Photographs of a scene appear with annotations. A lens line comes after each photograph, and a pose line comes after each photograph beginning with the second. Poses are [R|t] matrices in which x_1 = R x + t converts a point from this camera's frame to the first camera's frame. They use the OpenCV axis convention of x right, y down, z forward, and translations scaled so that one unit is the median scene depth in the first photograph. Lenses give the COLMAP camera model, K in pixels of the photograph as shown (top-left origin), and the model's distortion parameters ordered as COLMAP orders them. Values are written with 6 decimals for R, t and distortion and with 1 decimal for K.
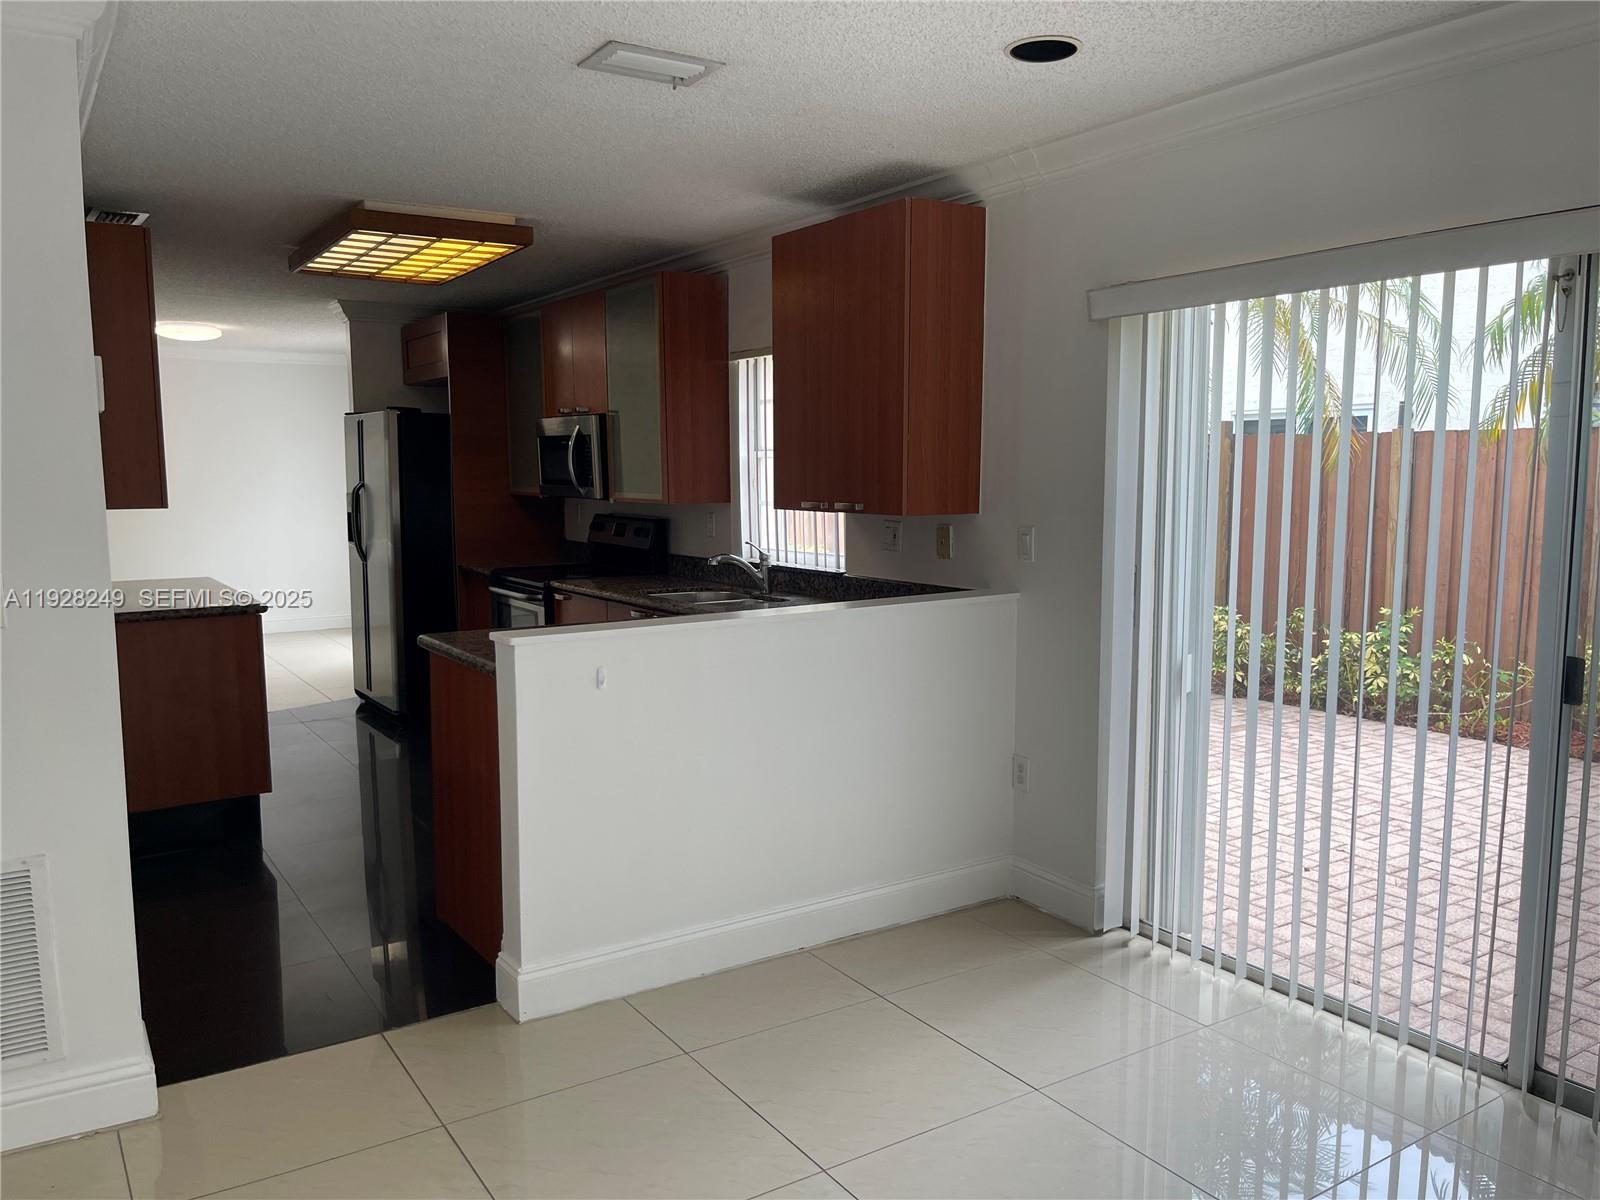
lens RADIAL K [[1219.1, 0, 799.1], [0, 1219.1, 603.0], [0, 0, 1]] dist [0.001307, 0.000272]
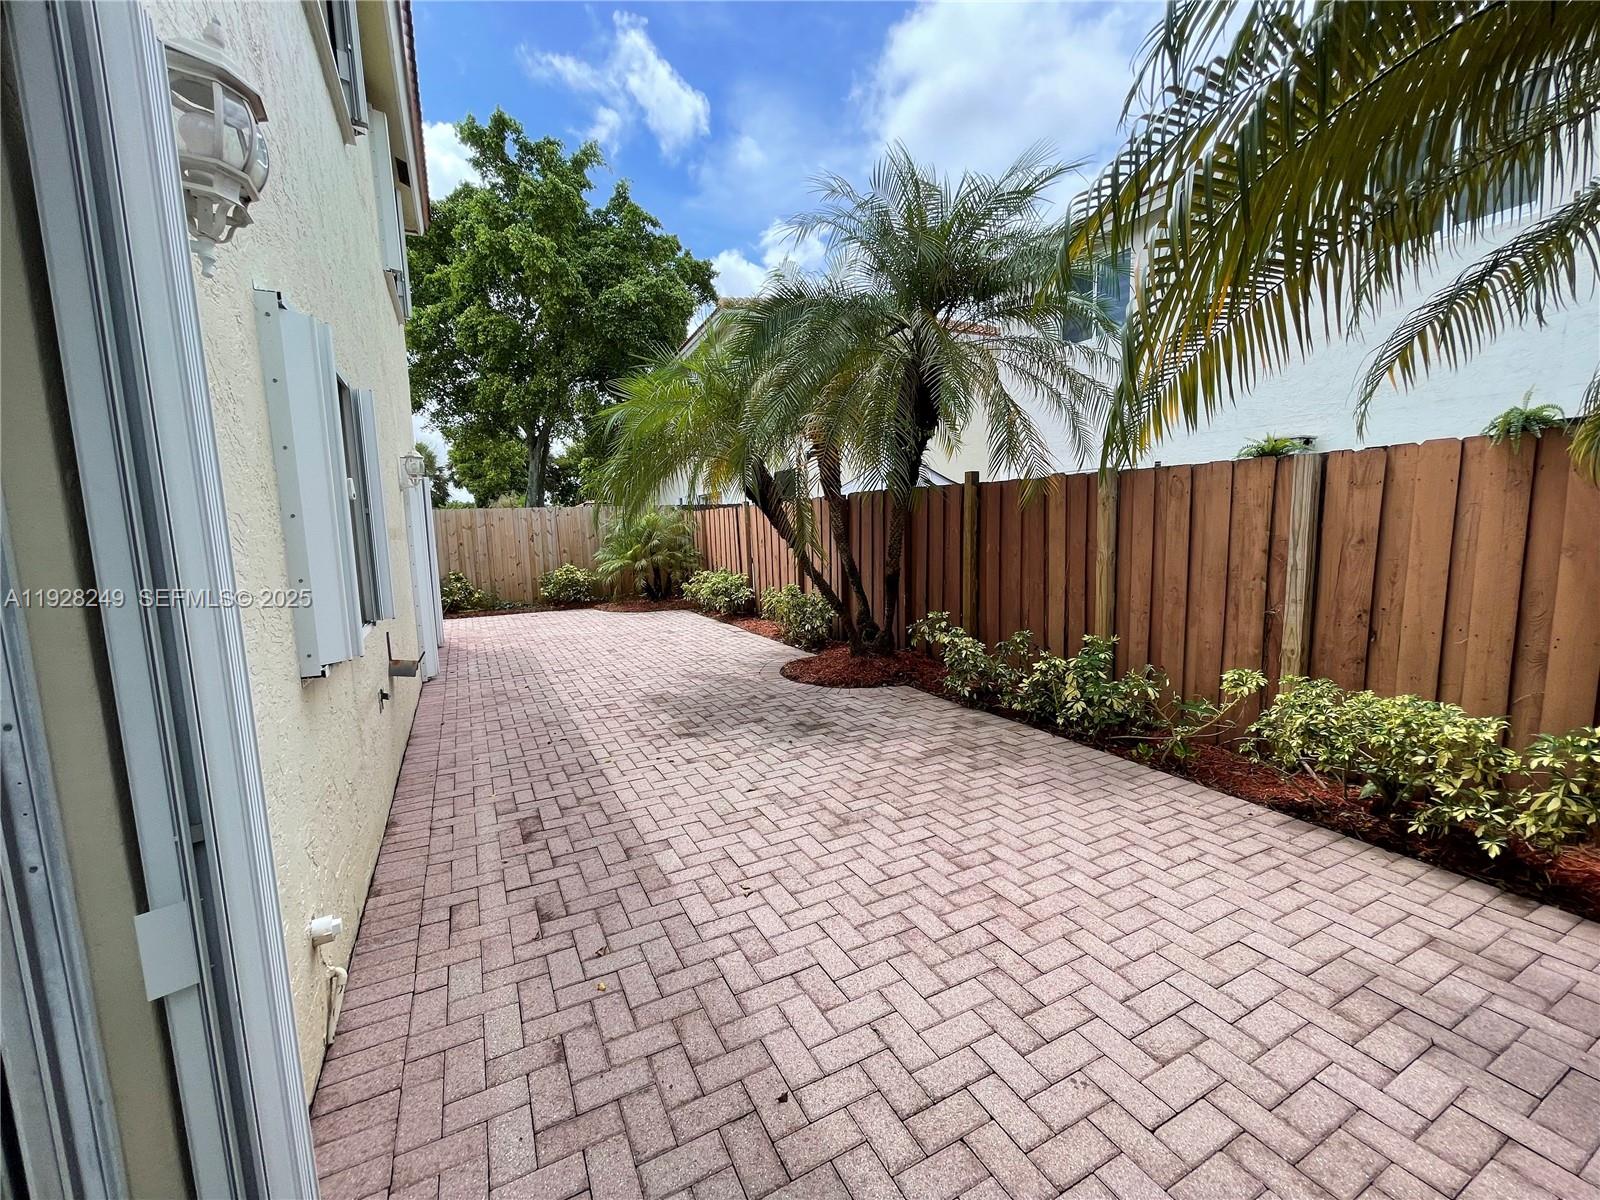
lens RADIAL K [[647.2, 0, 799.6], [0, 647.2, 606.0], [0, 0, 1]] dist [-0.000127, -0.000002]
pose [[0.994270, -0.010653, -0.106370, 0.292920], [0.011429, 0.999912, 0.006686, -0.028782], [0.106290, -0.007864, 0.994304, 0.411998]]
